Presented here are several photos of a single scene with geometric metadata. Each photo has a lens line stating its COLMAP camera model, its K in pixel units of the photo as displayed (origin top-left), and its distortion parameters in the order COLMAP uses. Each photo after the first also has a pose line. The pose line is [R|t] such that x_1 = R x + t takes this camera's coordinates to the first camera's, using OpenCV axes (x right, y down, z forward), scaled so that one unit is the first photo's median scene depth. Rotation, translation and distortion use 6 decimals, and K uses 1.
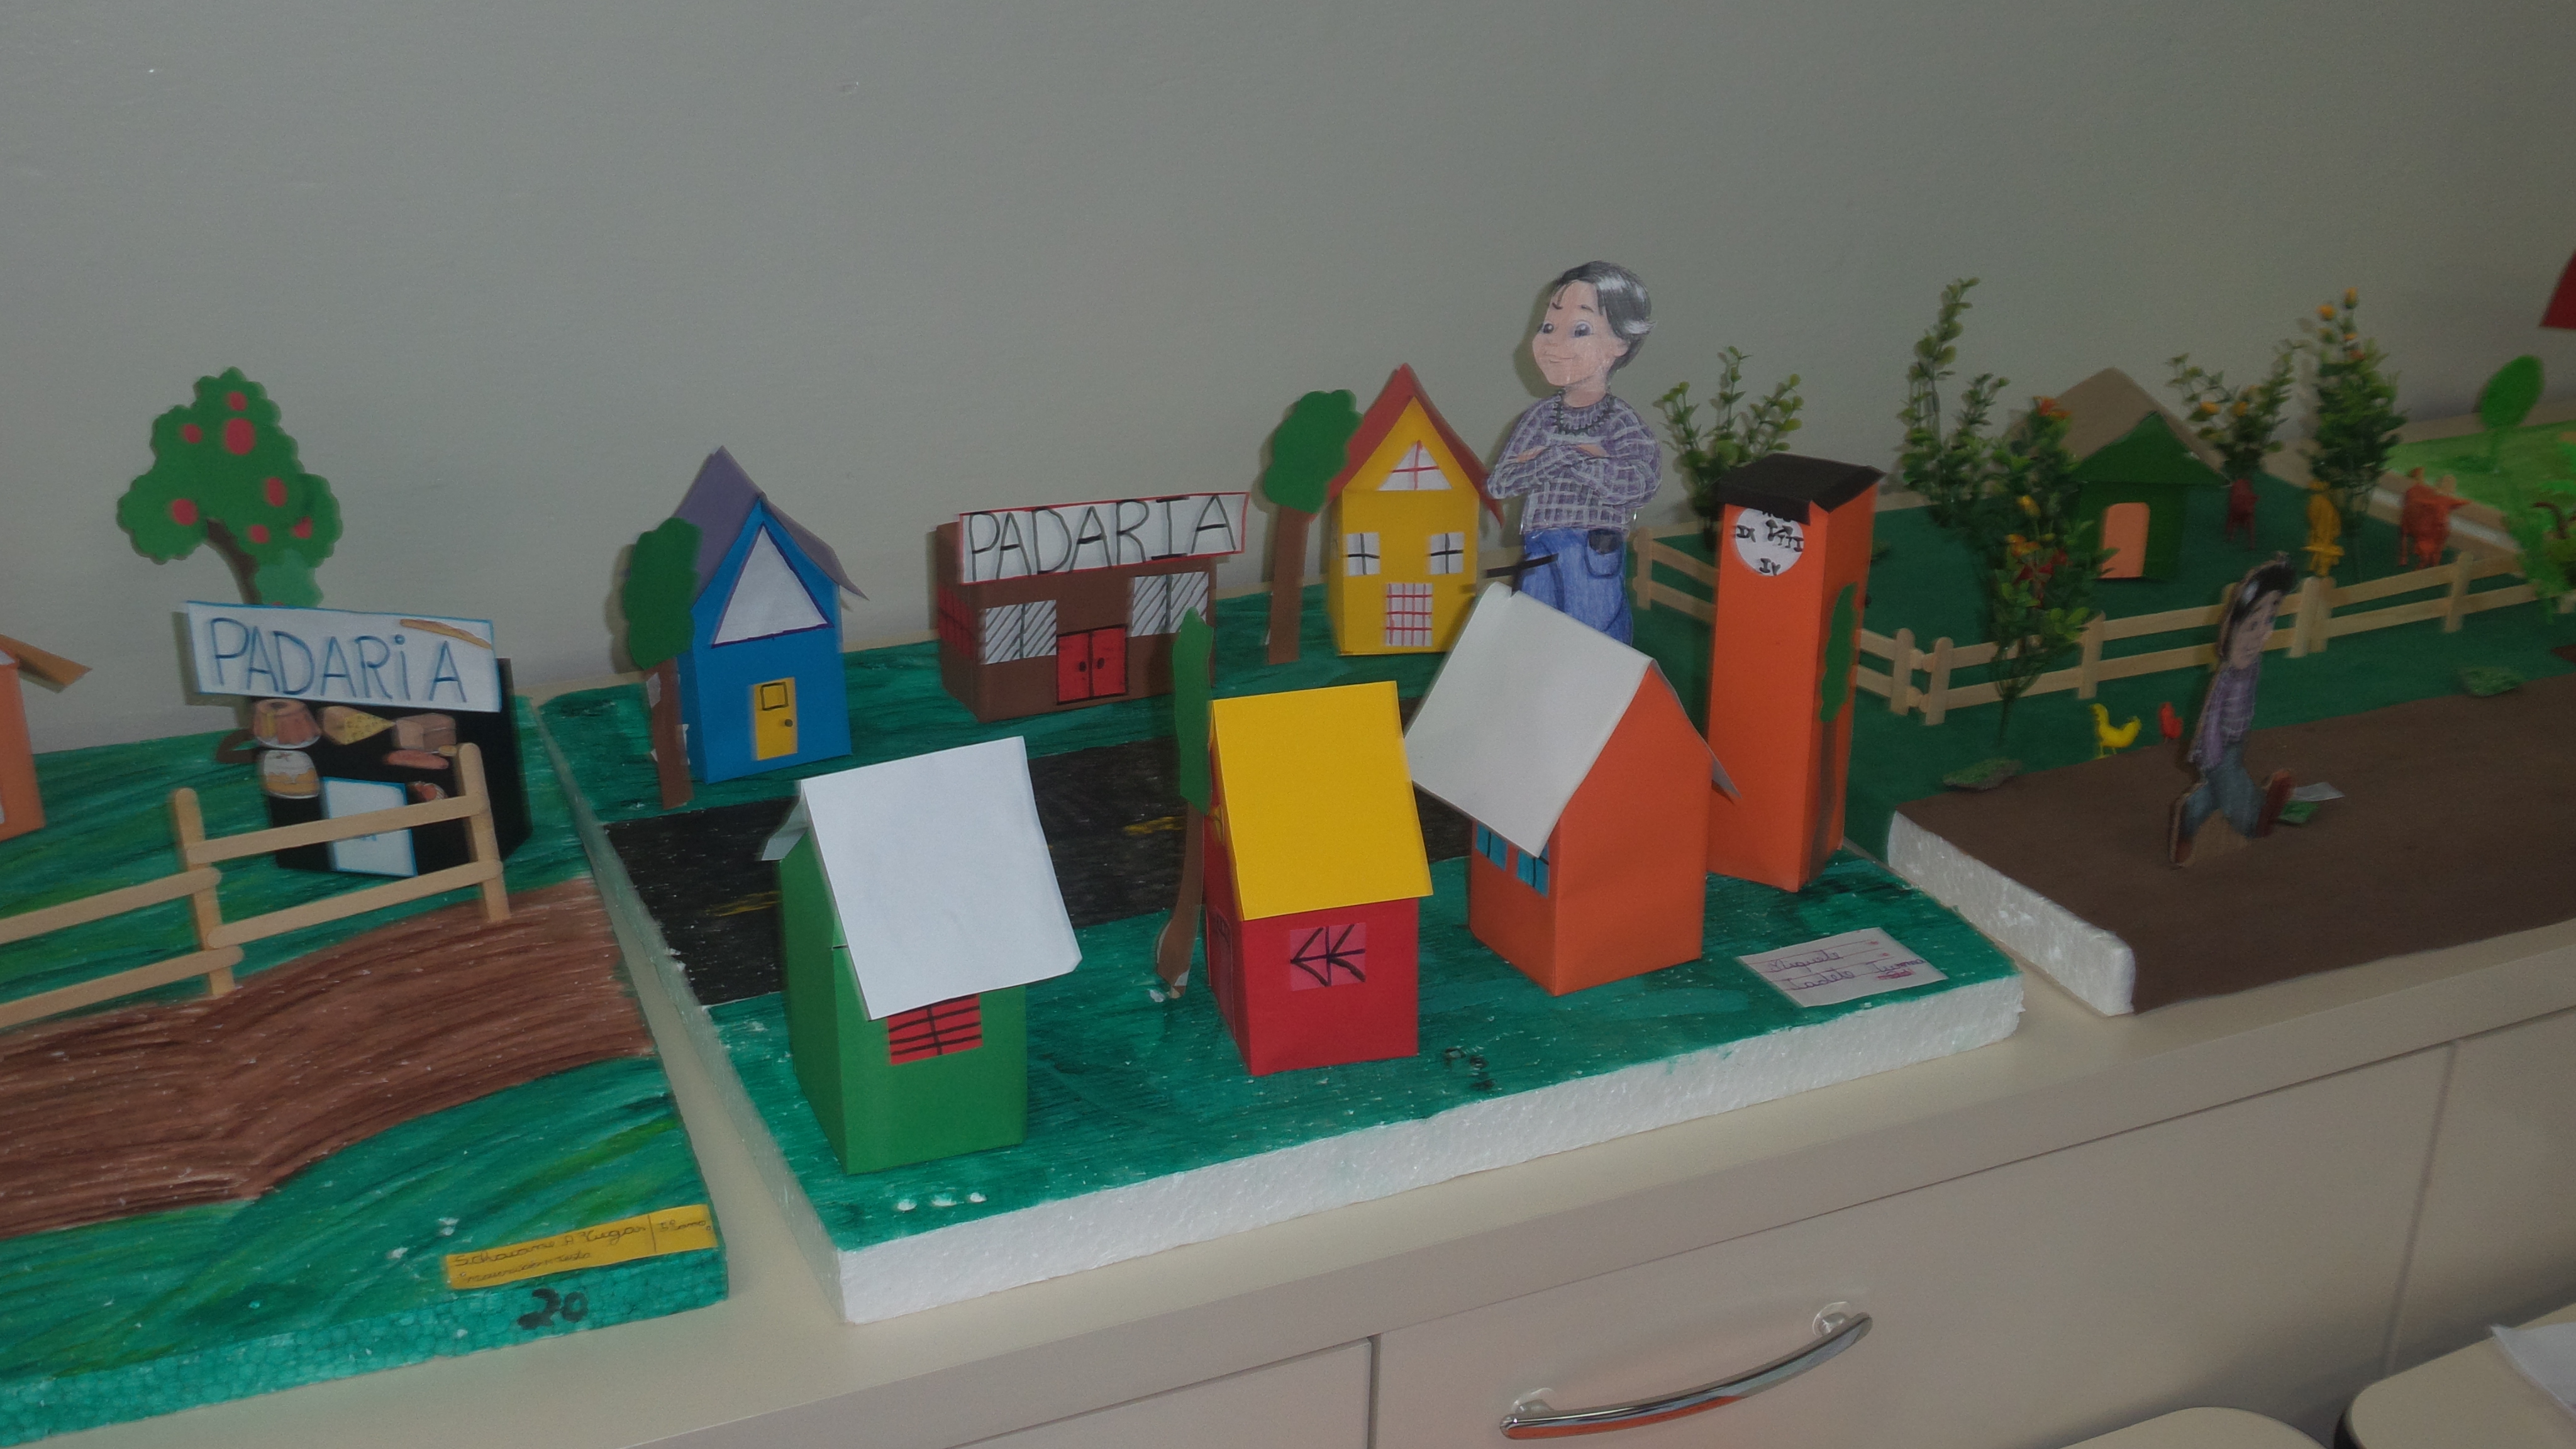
lens RADIAL K [[2796.4, 0, 1288.0], [0, 2796.4, 724.5], [0, 0, 1]] dist [-0.018259, -0.000199]
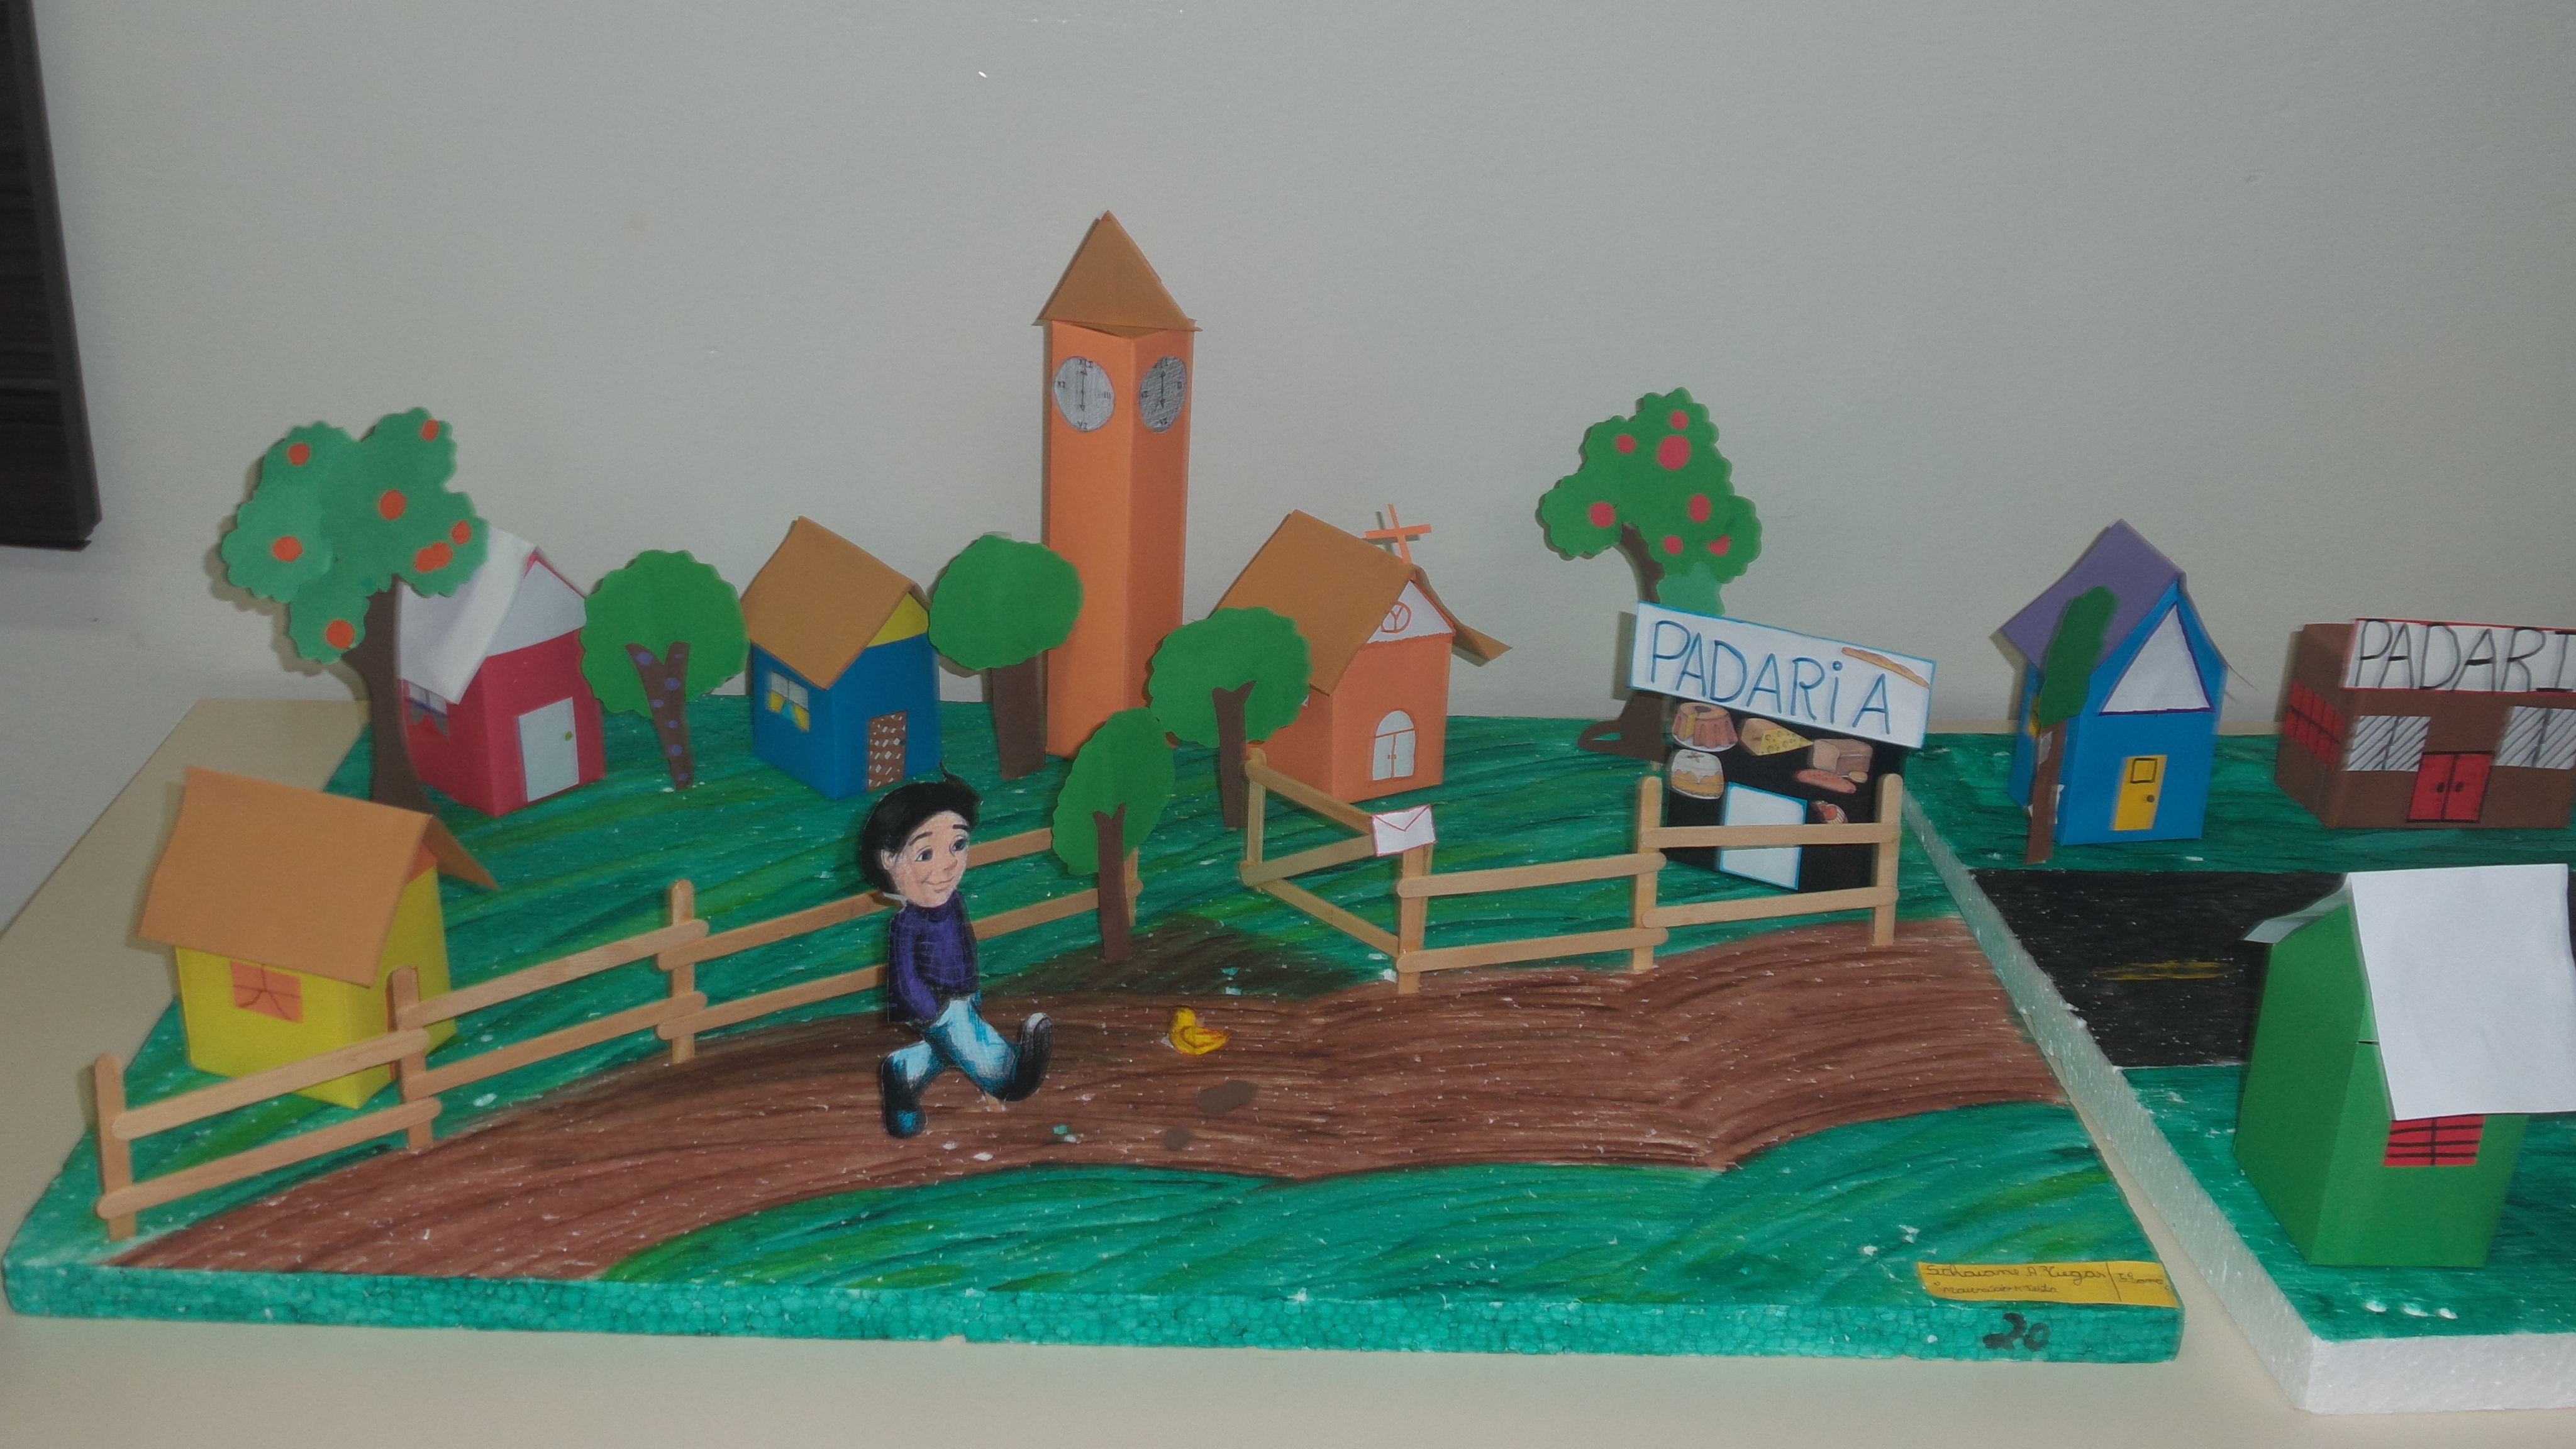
lens RADIAL K [[2796.4, 0, 1288.0], [0, 2796.4, 724.5], [0, 0, 1]] dist [-0.018259, -0.000199]
pose [[0.940388, 0.152094, -0.304200, -0.189812], [-0.156996, 0.987563, 0.008434, 0.015060], [0.301699, 0.039827, 0.952571, -0.065763]]
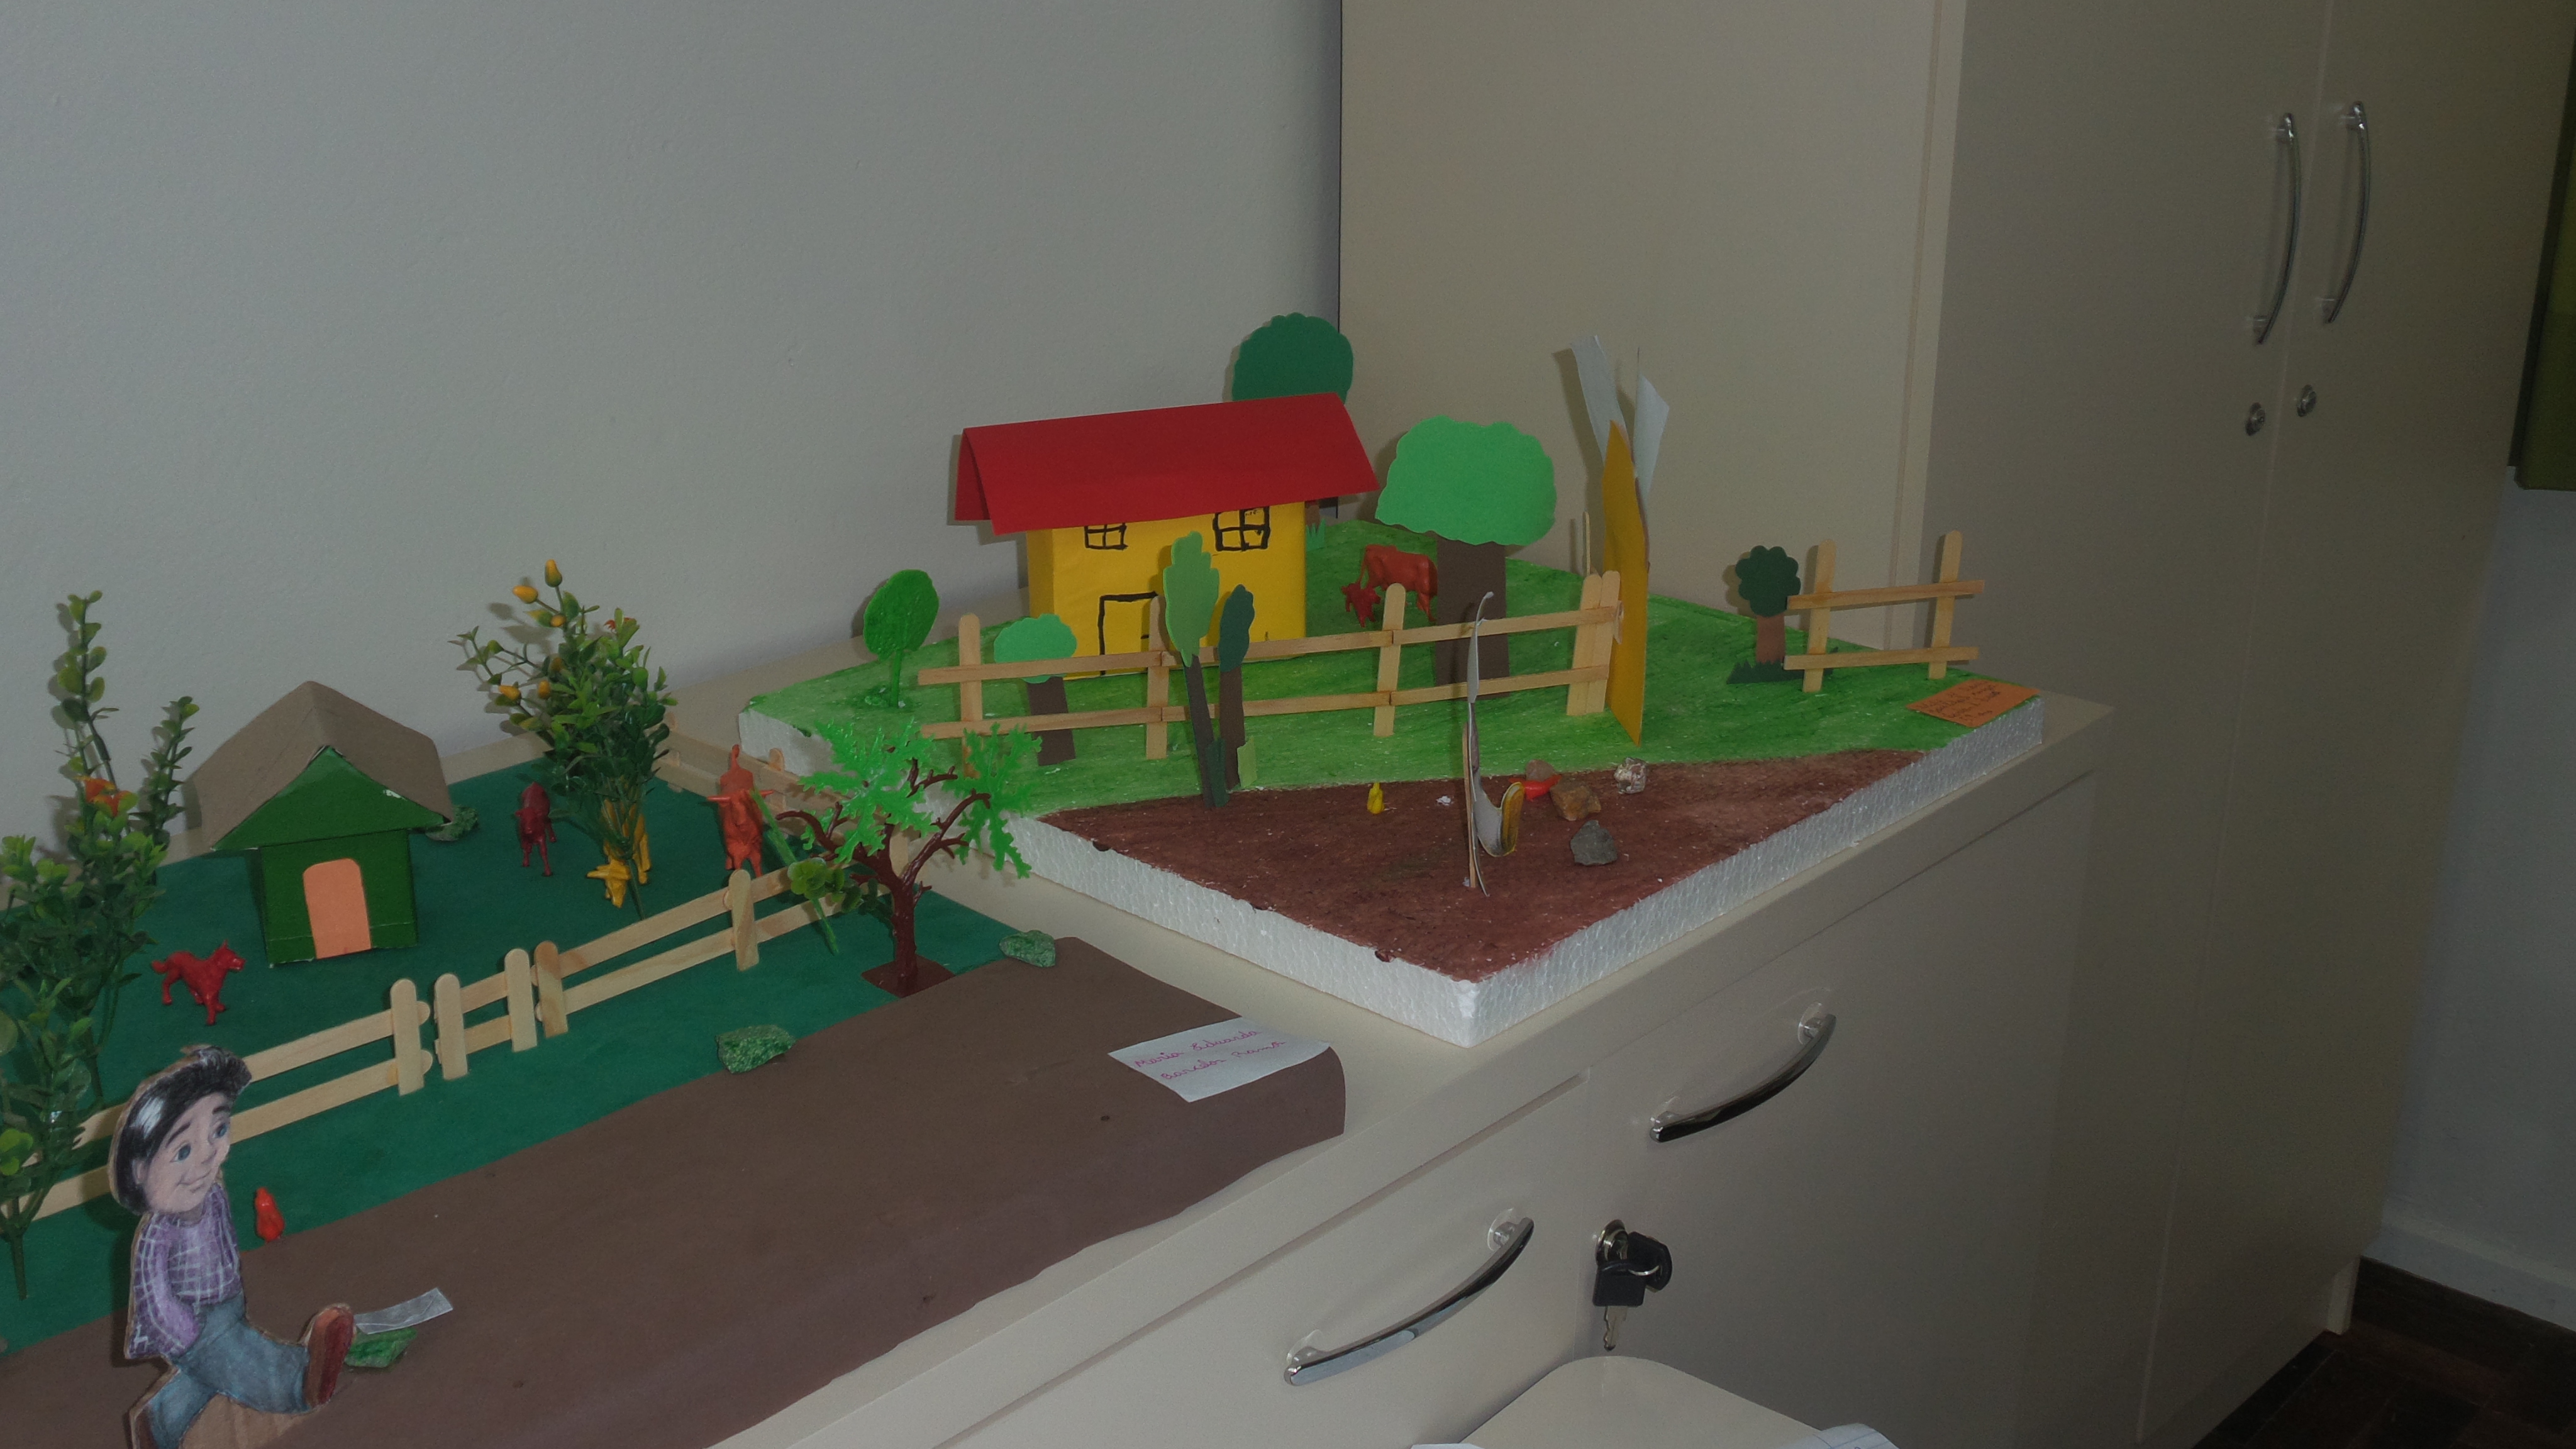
lens RADIAL K [[2796.4, 0, 1288.0], [0, 2796.4, 724.5], [0, 0, 1]] dist [-0.018259, -0.000199]
pose [[0.922527, -0.140380, 0.359496, 0.368476], [0.154264, 0.987978, -0.010071, -0.091864], [-0.353761, 0.064748, 0.933092, 0.251047]]
